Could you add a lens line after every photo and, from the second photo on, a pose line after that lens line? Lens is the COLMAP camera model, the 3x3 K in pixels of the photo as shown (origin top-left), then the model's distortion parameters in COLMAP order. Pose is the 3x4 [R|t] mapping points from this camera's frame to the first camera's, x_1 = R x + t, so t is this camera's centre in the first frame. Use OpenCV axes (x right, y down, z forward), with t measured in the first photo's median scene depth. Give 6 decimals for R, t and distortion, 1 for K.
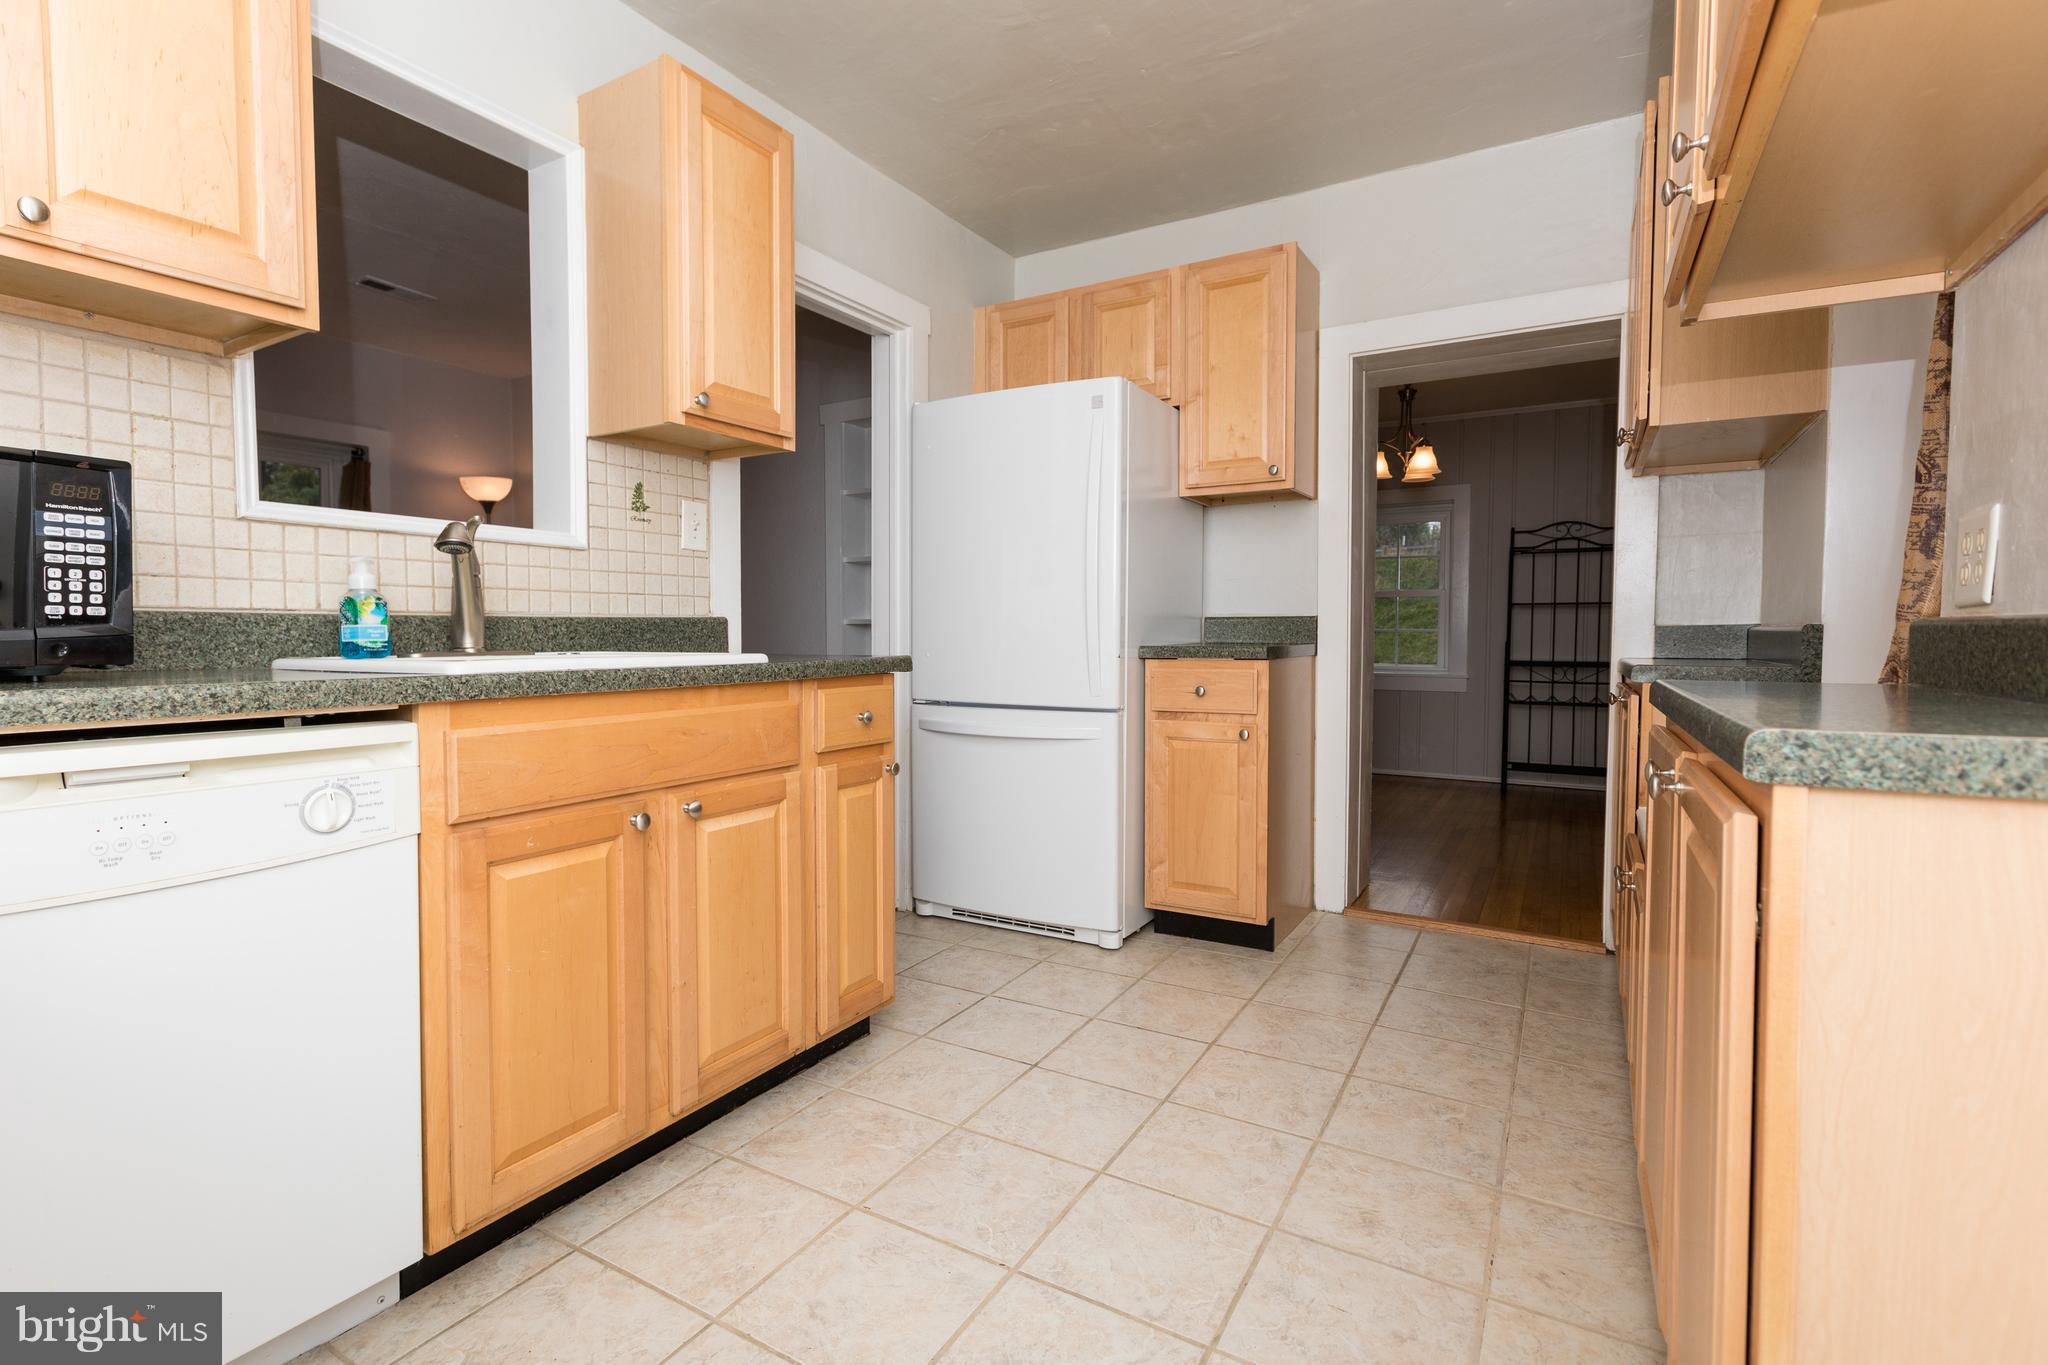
lens RADIAL K [[939.4, 0, 1009.8], [0, 939.4, 672.5], [0, 0, 1]] dist [-0.003517, 0.004923]
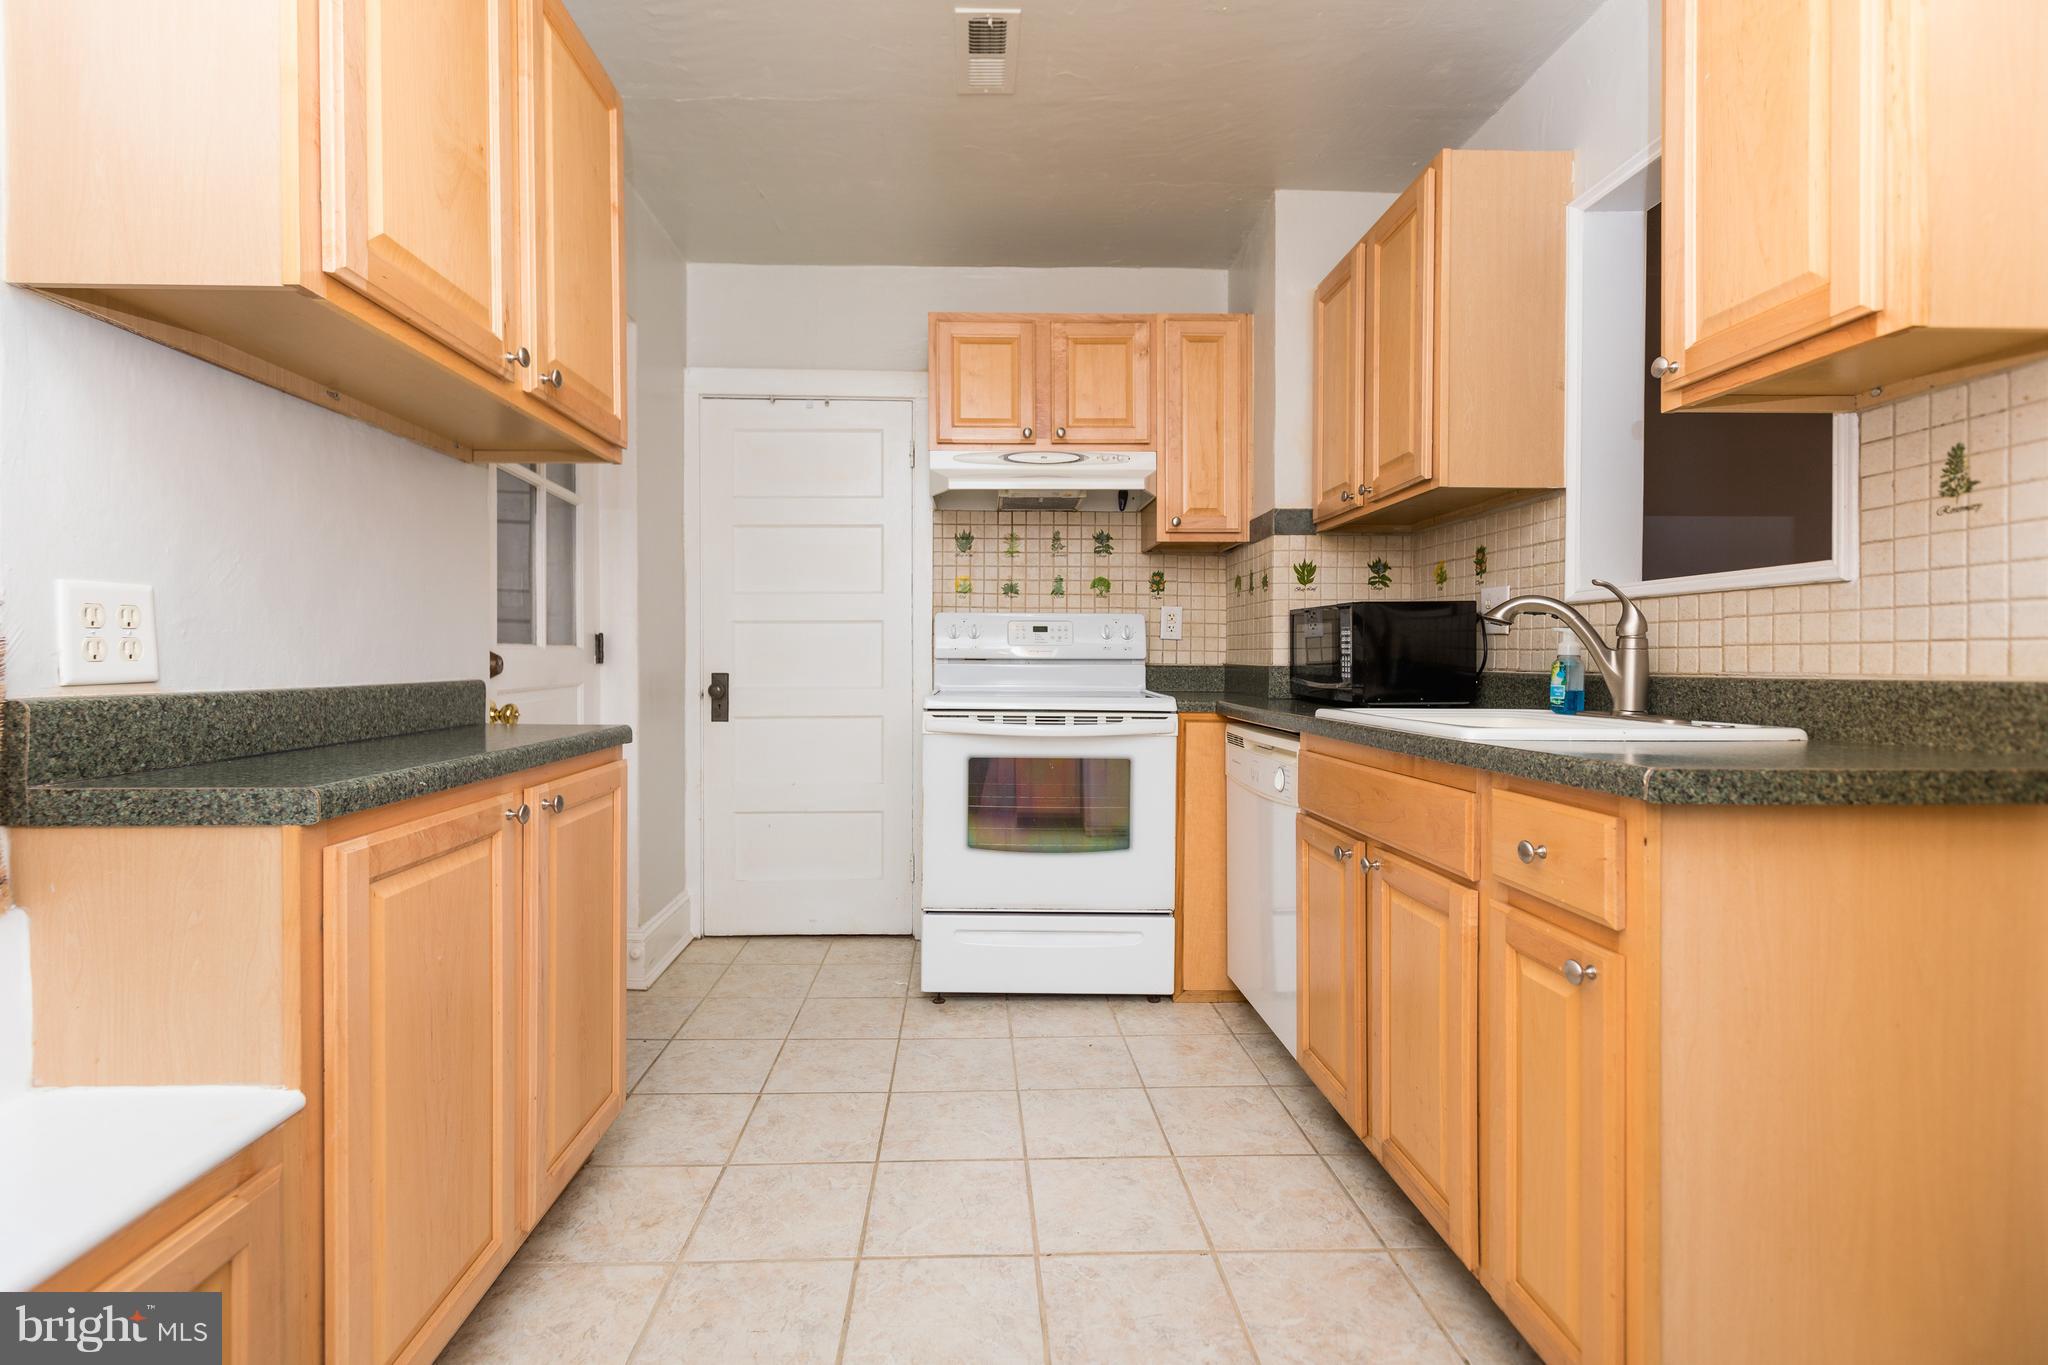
lens RADIAL K [[939.4, 0, 1007.5], [0, 939.4, 669.0], [0, 0, 1]] dist [-0.003517, 0.004923]
pose [[-0.841140, 0.006876, -0.540773, 0.527909], [-0.020571, 0.998789, 0.044696, -0.105647], [0.540426, 0.048720, -0.839980, 1.551991]]
